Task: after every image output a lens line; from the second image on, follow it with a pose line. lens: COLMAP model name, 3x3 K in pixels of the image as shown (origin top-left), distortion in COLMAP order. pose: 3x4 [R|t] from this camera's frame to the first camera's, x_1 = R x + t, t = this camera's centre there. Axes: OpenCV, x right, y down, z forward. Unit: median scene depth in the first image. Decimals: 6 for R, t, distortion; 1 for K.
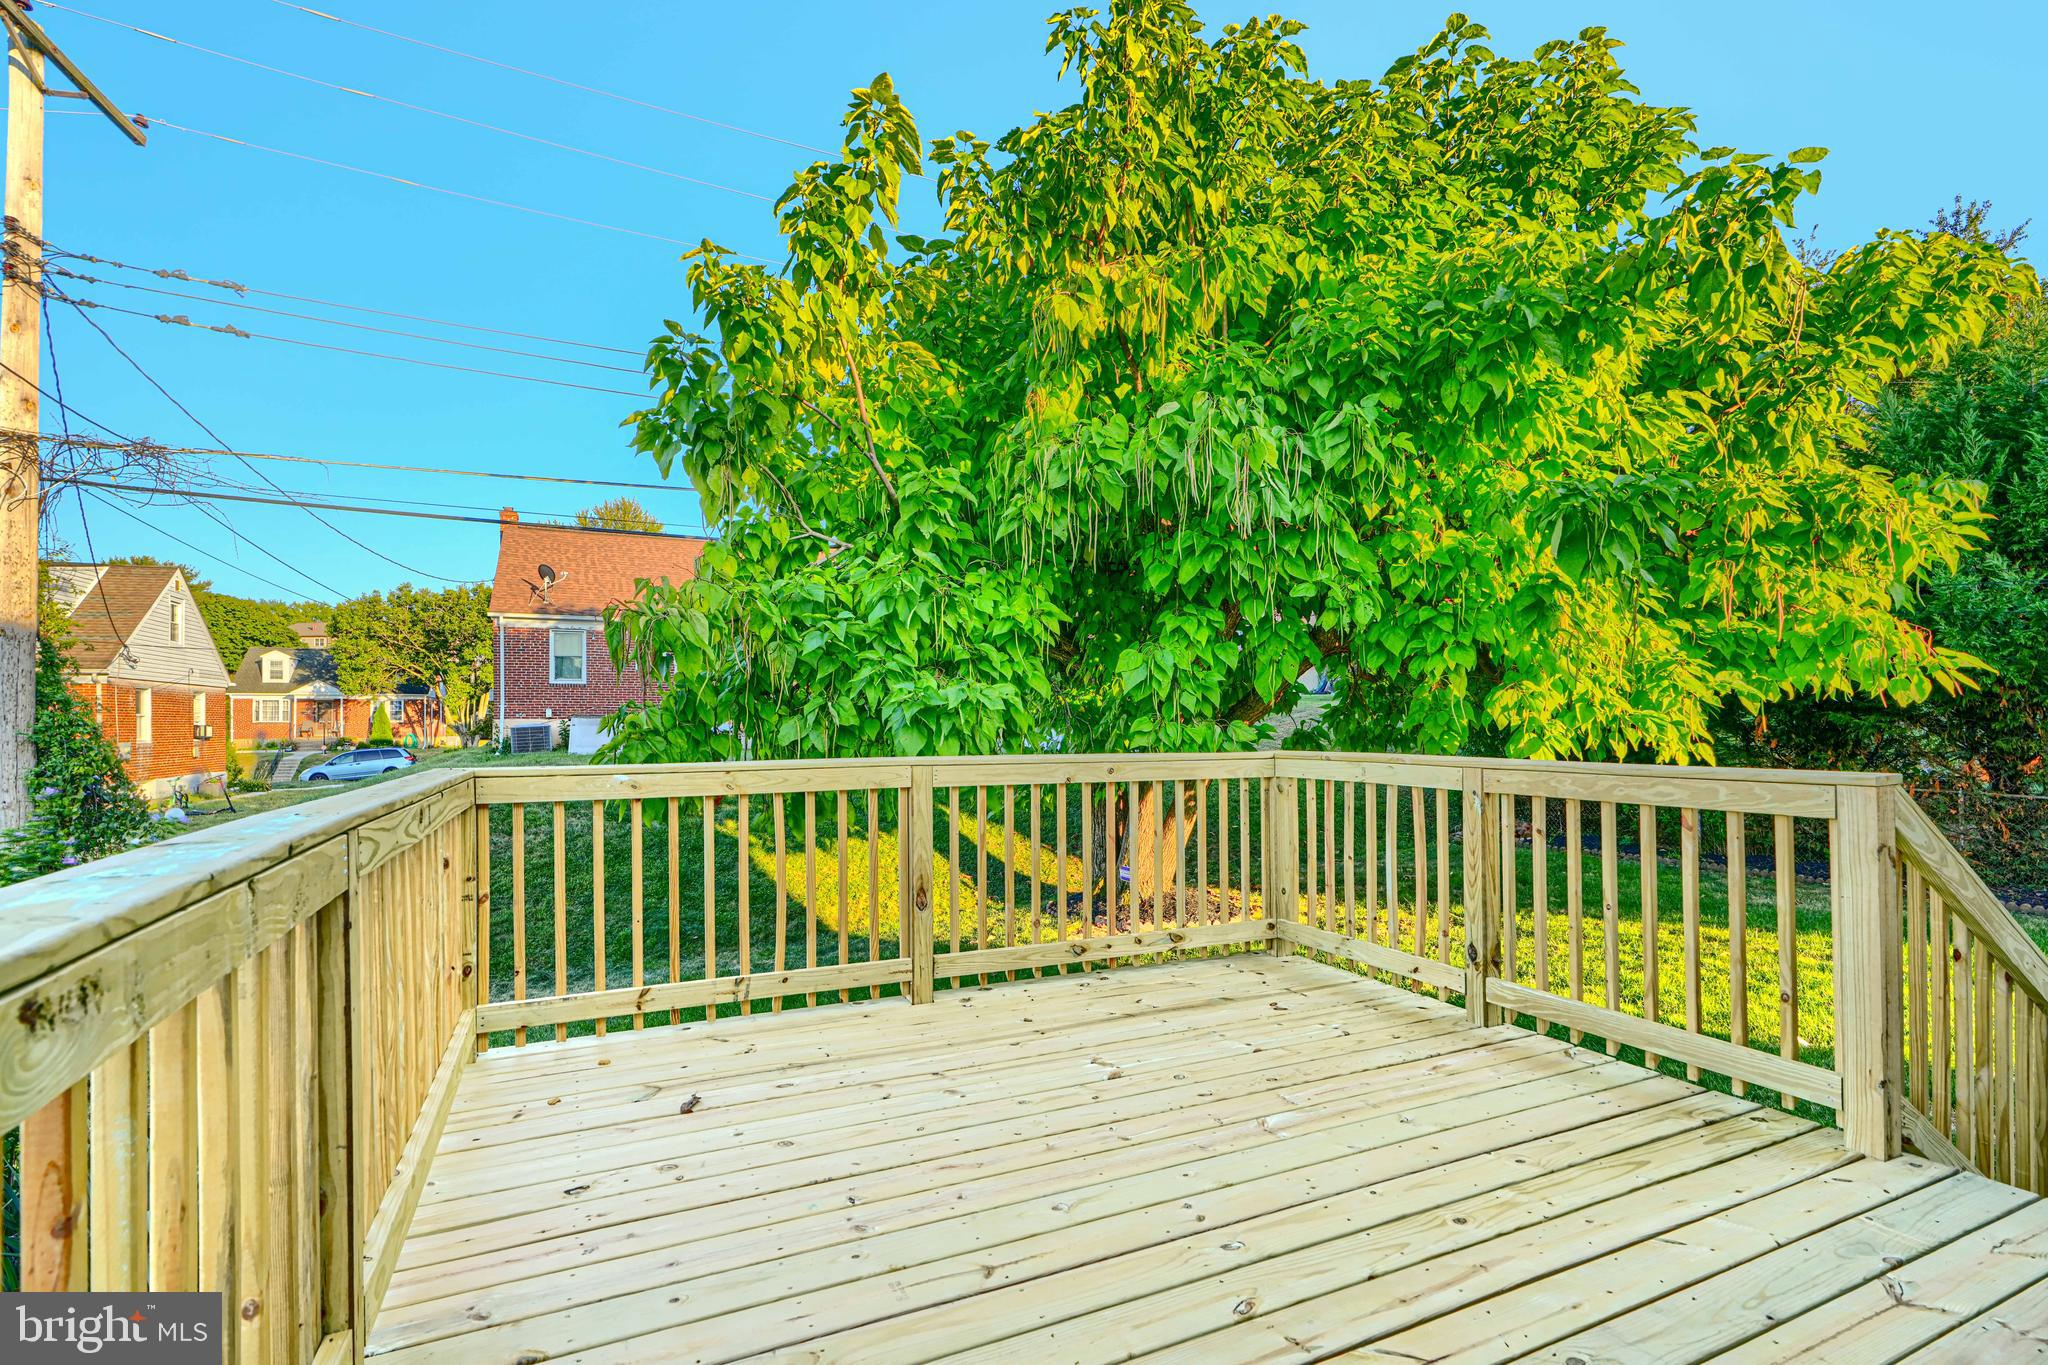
lens RADIAL K [[953.5, 0, 1016.6], [0, 953.5, 728.0], [0, 0, 1]] dist [0.005596, -0.000230]
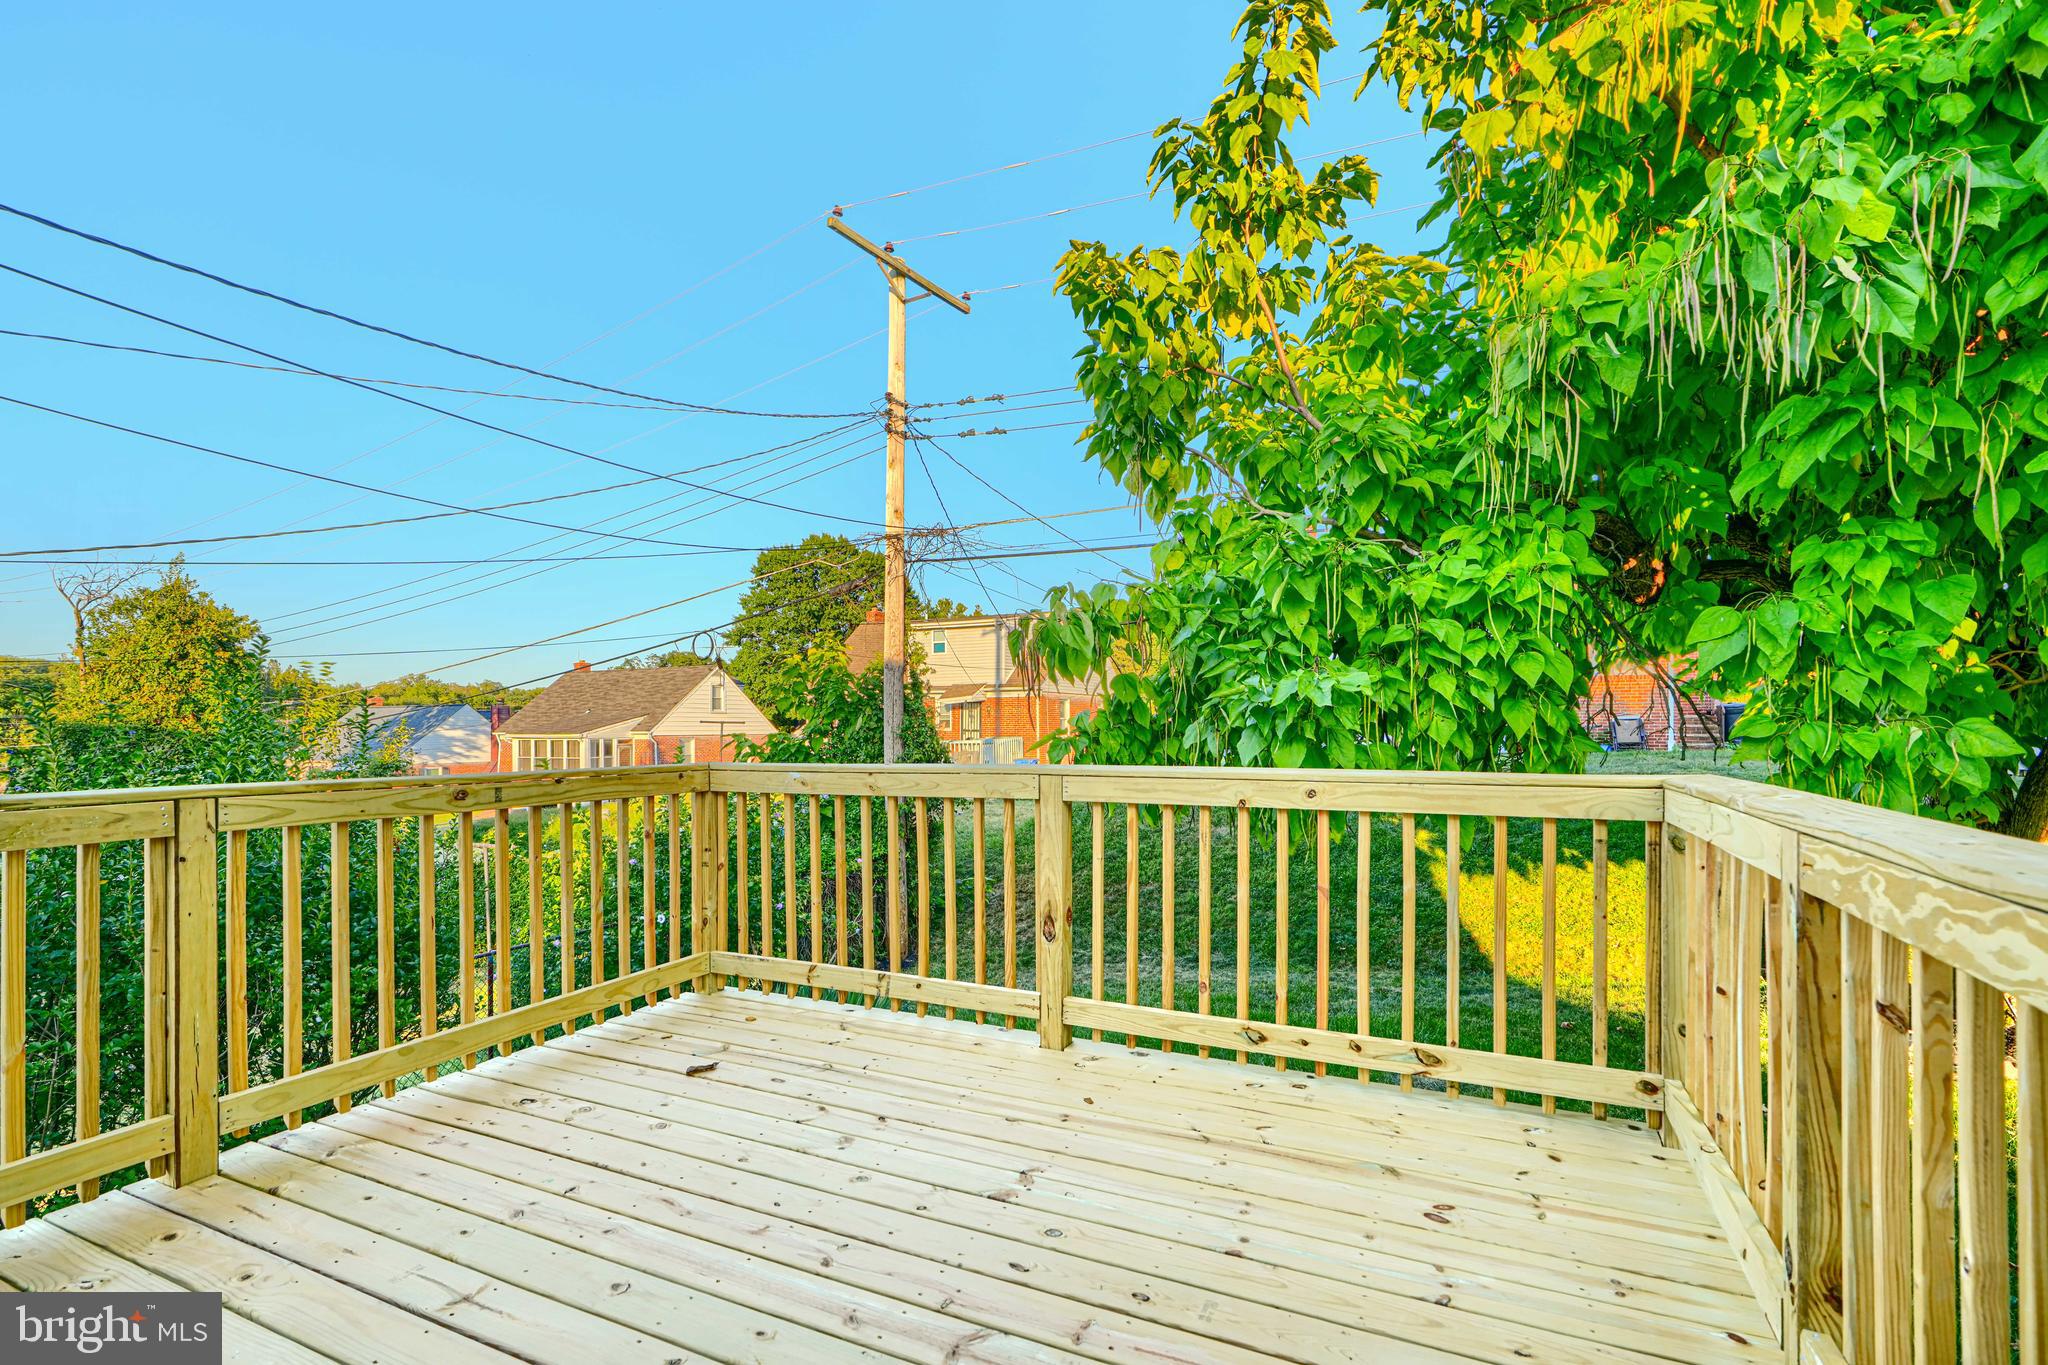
lens RADIAL K [[953.5, 0, 1016.6], [0, 953.5, 728.0], [0, 0, 1]] dist [0.005596, -0.000230]
pose [[0.637677, 0.002187, -0.770301, 0.314205], [-0.002934, 0.999996, 0.000410, -0.001541], [0.770298, 0.001999, 0.637681, 0.242477]]
